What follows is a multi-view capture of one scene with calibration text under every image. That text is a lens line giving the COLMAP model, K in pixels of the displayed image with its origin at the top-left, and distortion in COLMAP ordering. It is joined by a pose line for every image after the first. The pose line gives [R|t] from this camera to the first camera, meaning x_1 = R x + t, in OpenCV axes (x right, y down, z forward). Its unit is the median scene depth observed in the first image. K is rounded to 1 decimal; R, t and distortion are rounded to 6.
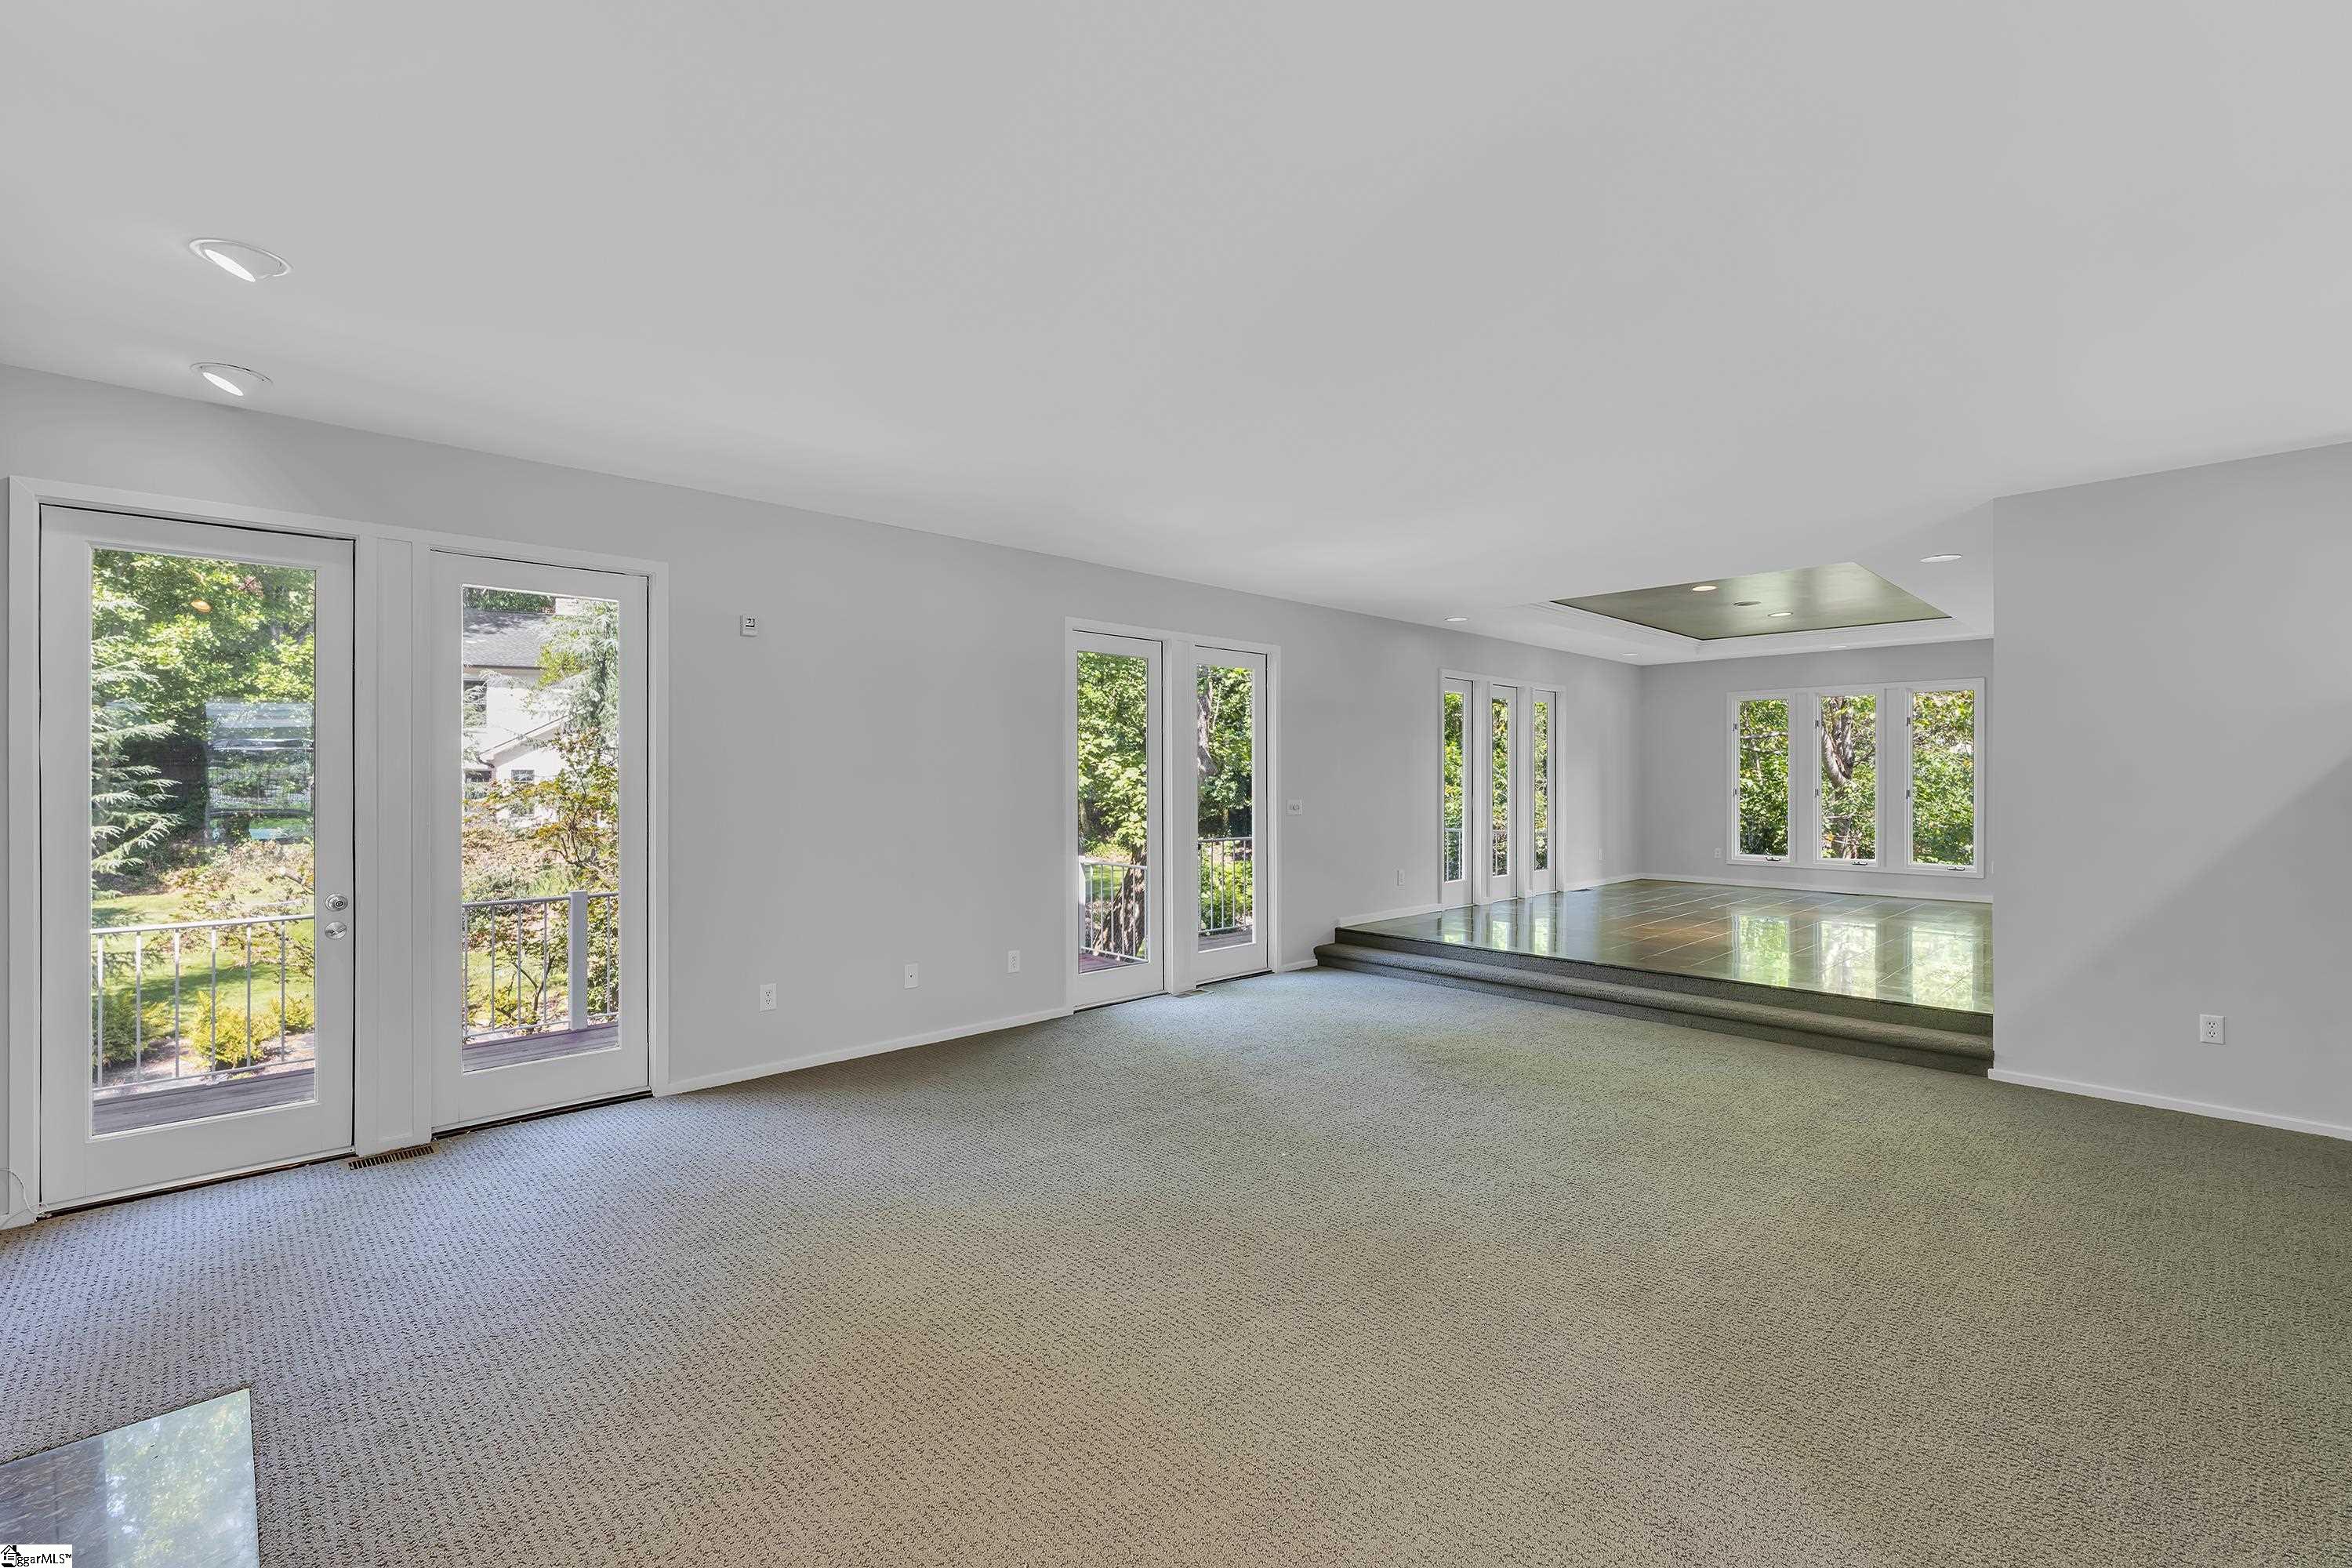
lens RADIAL K [[1037.3, 0, 1165.8], [0, 1037.3, 790.9], [0, 0, 1]] dist [-0.001167, -0.000495]
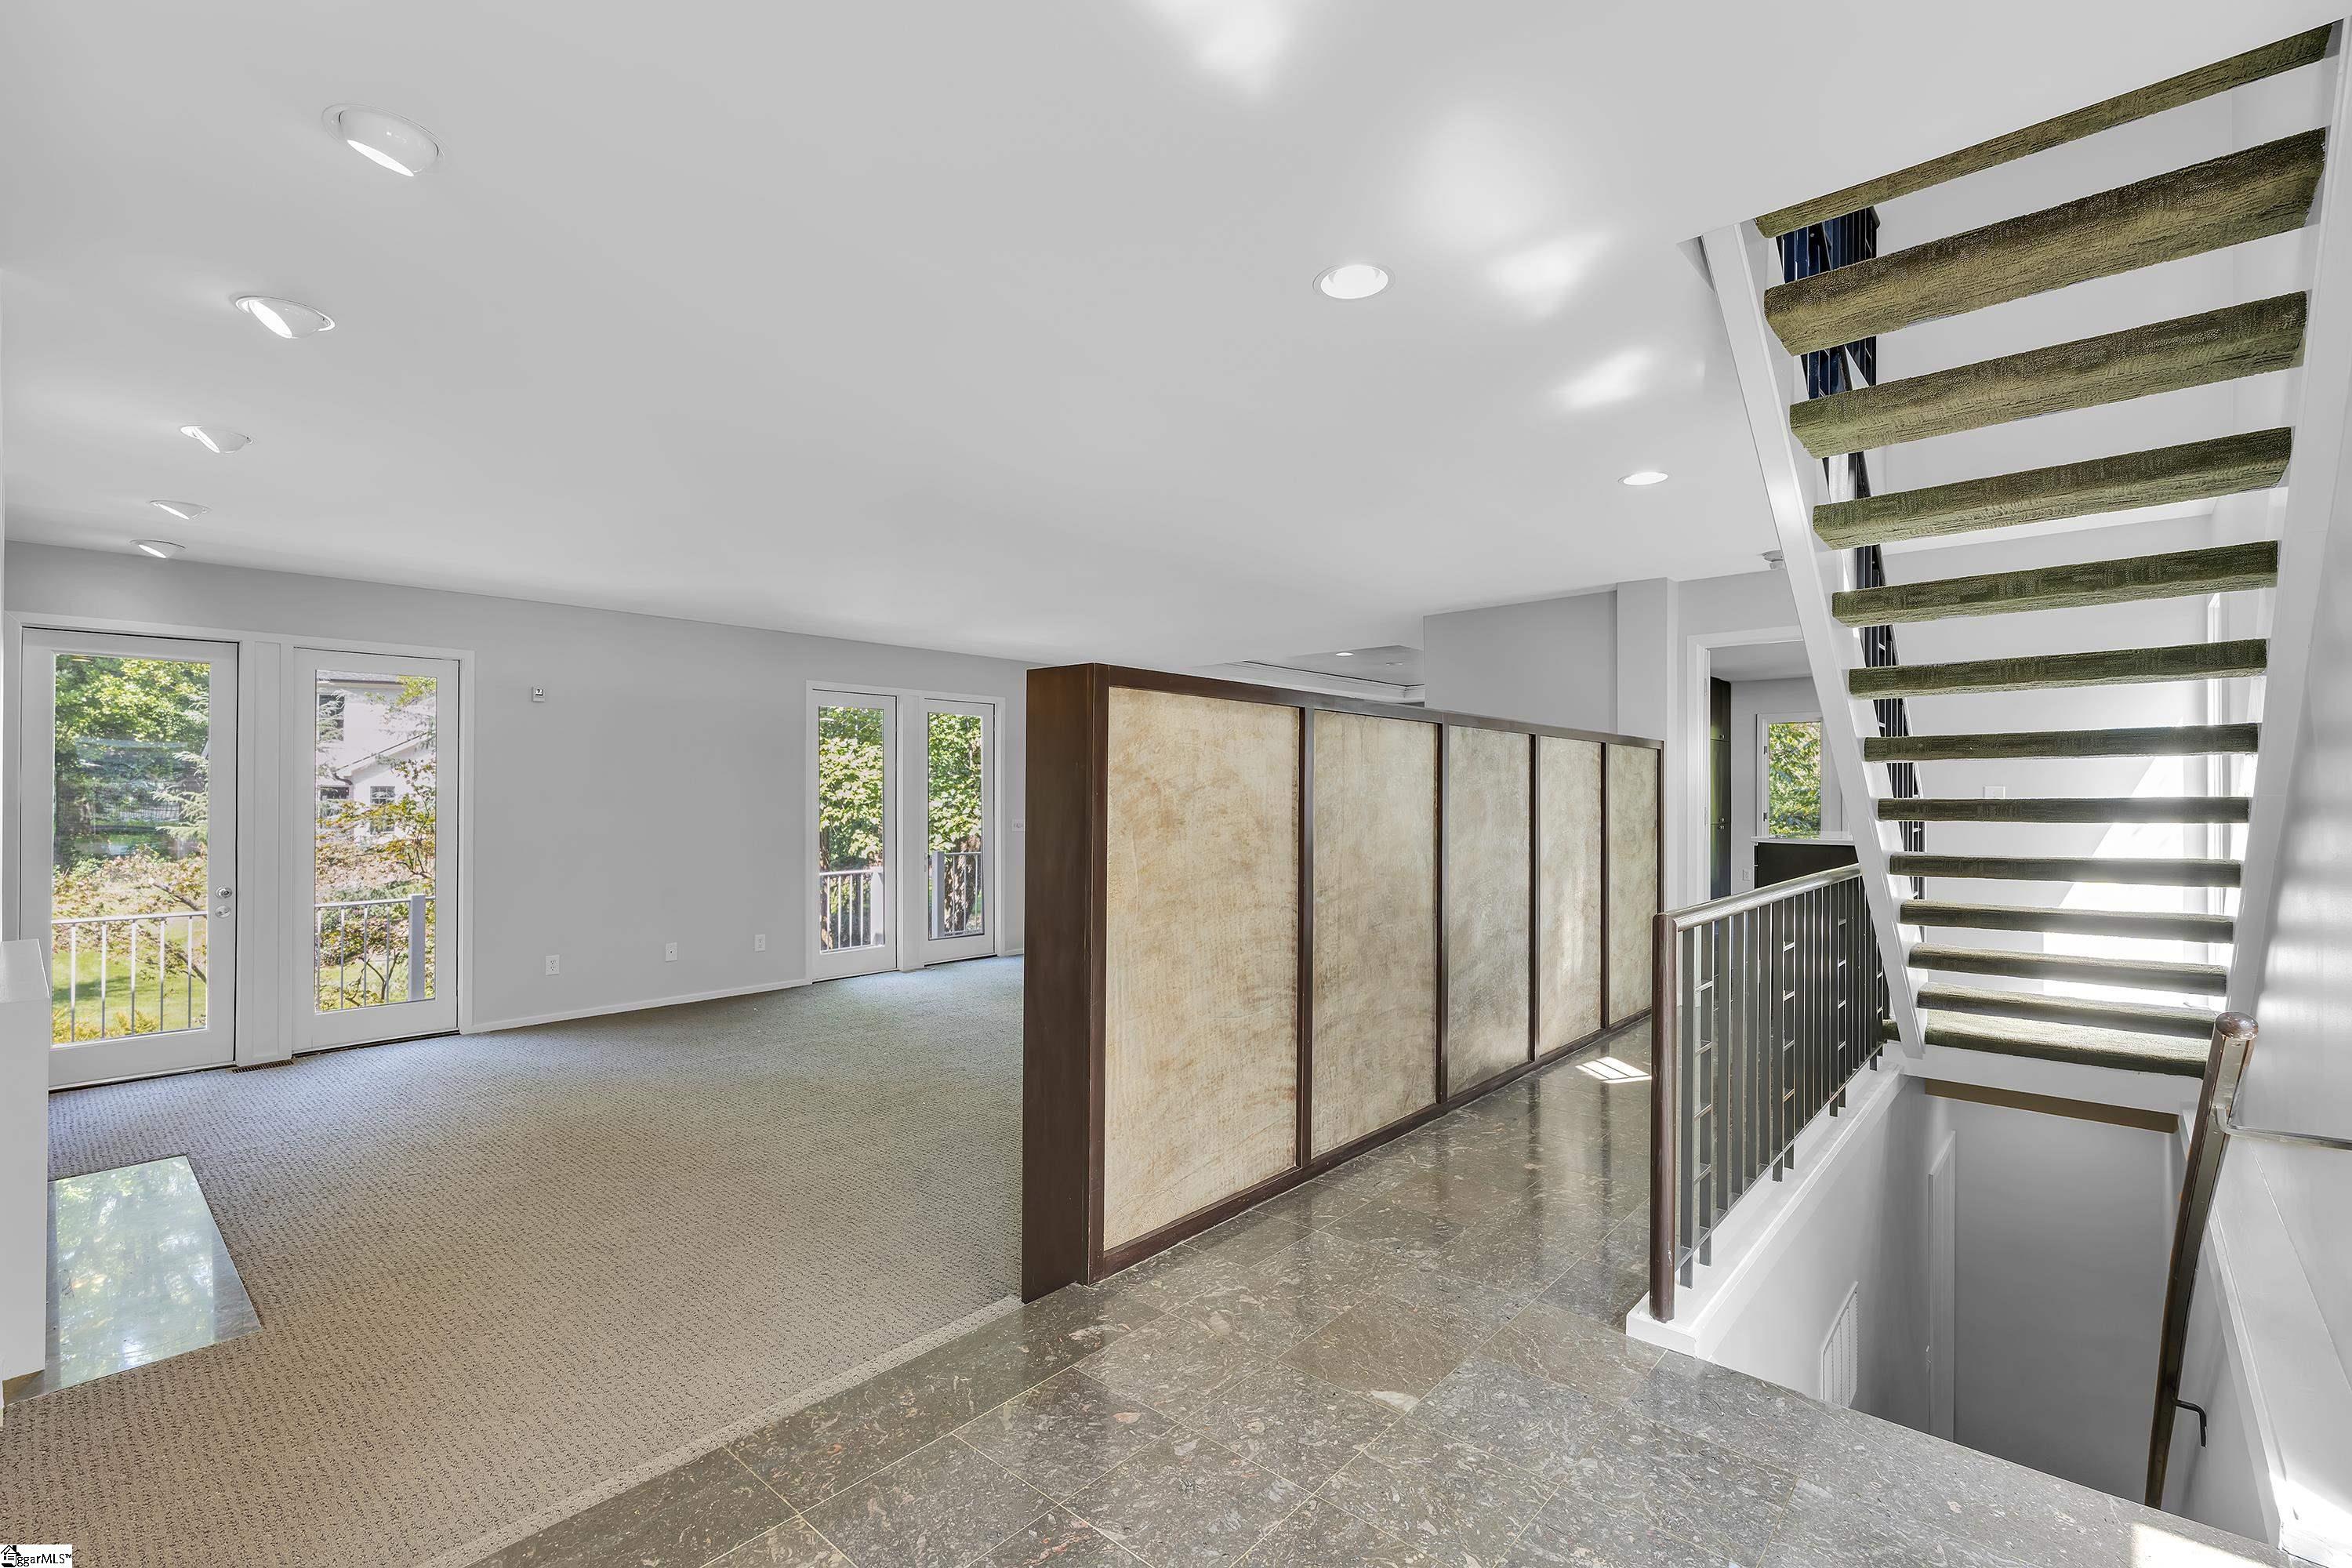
lens RADIAL K [[1037.3, 0, 1165.8], [0, 1037.3, 790.9], [0, 0, 1]] dist [-0.001167, -0.000495]
pose [[0.995955, 0.002072, 0.089830, 0.198449], [-0.000729, 0.999888, -0.014975, -0.008102], [-0.089851, 0.014849, 0.995845, -0.293143]]
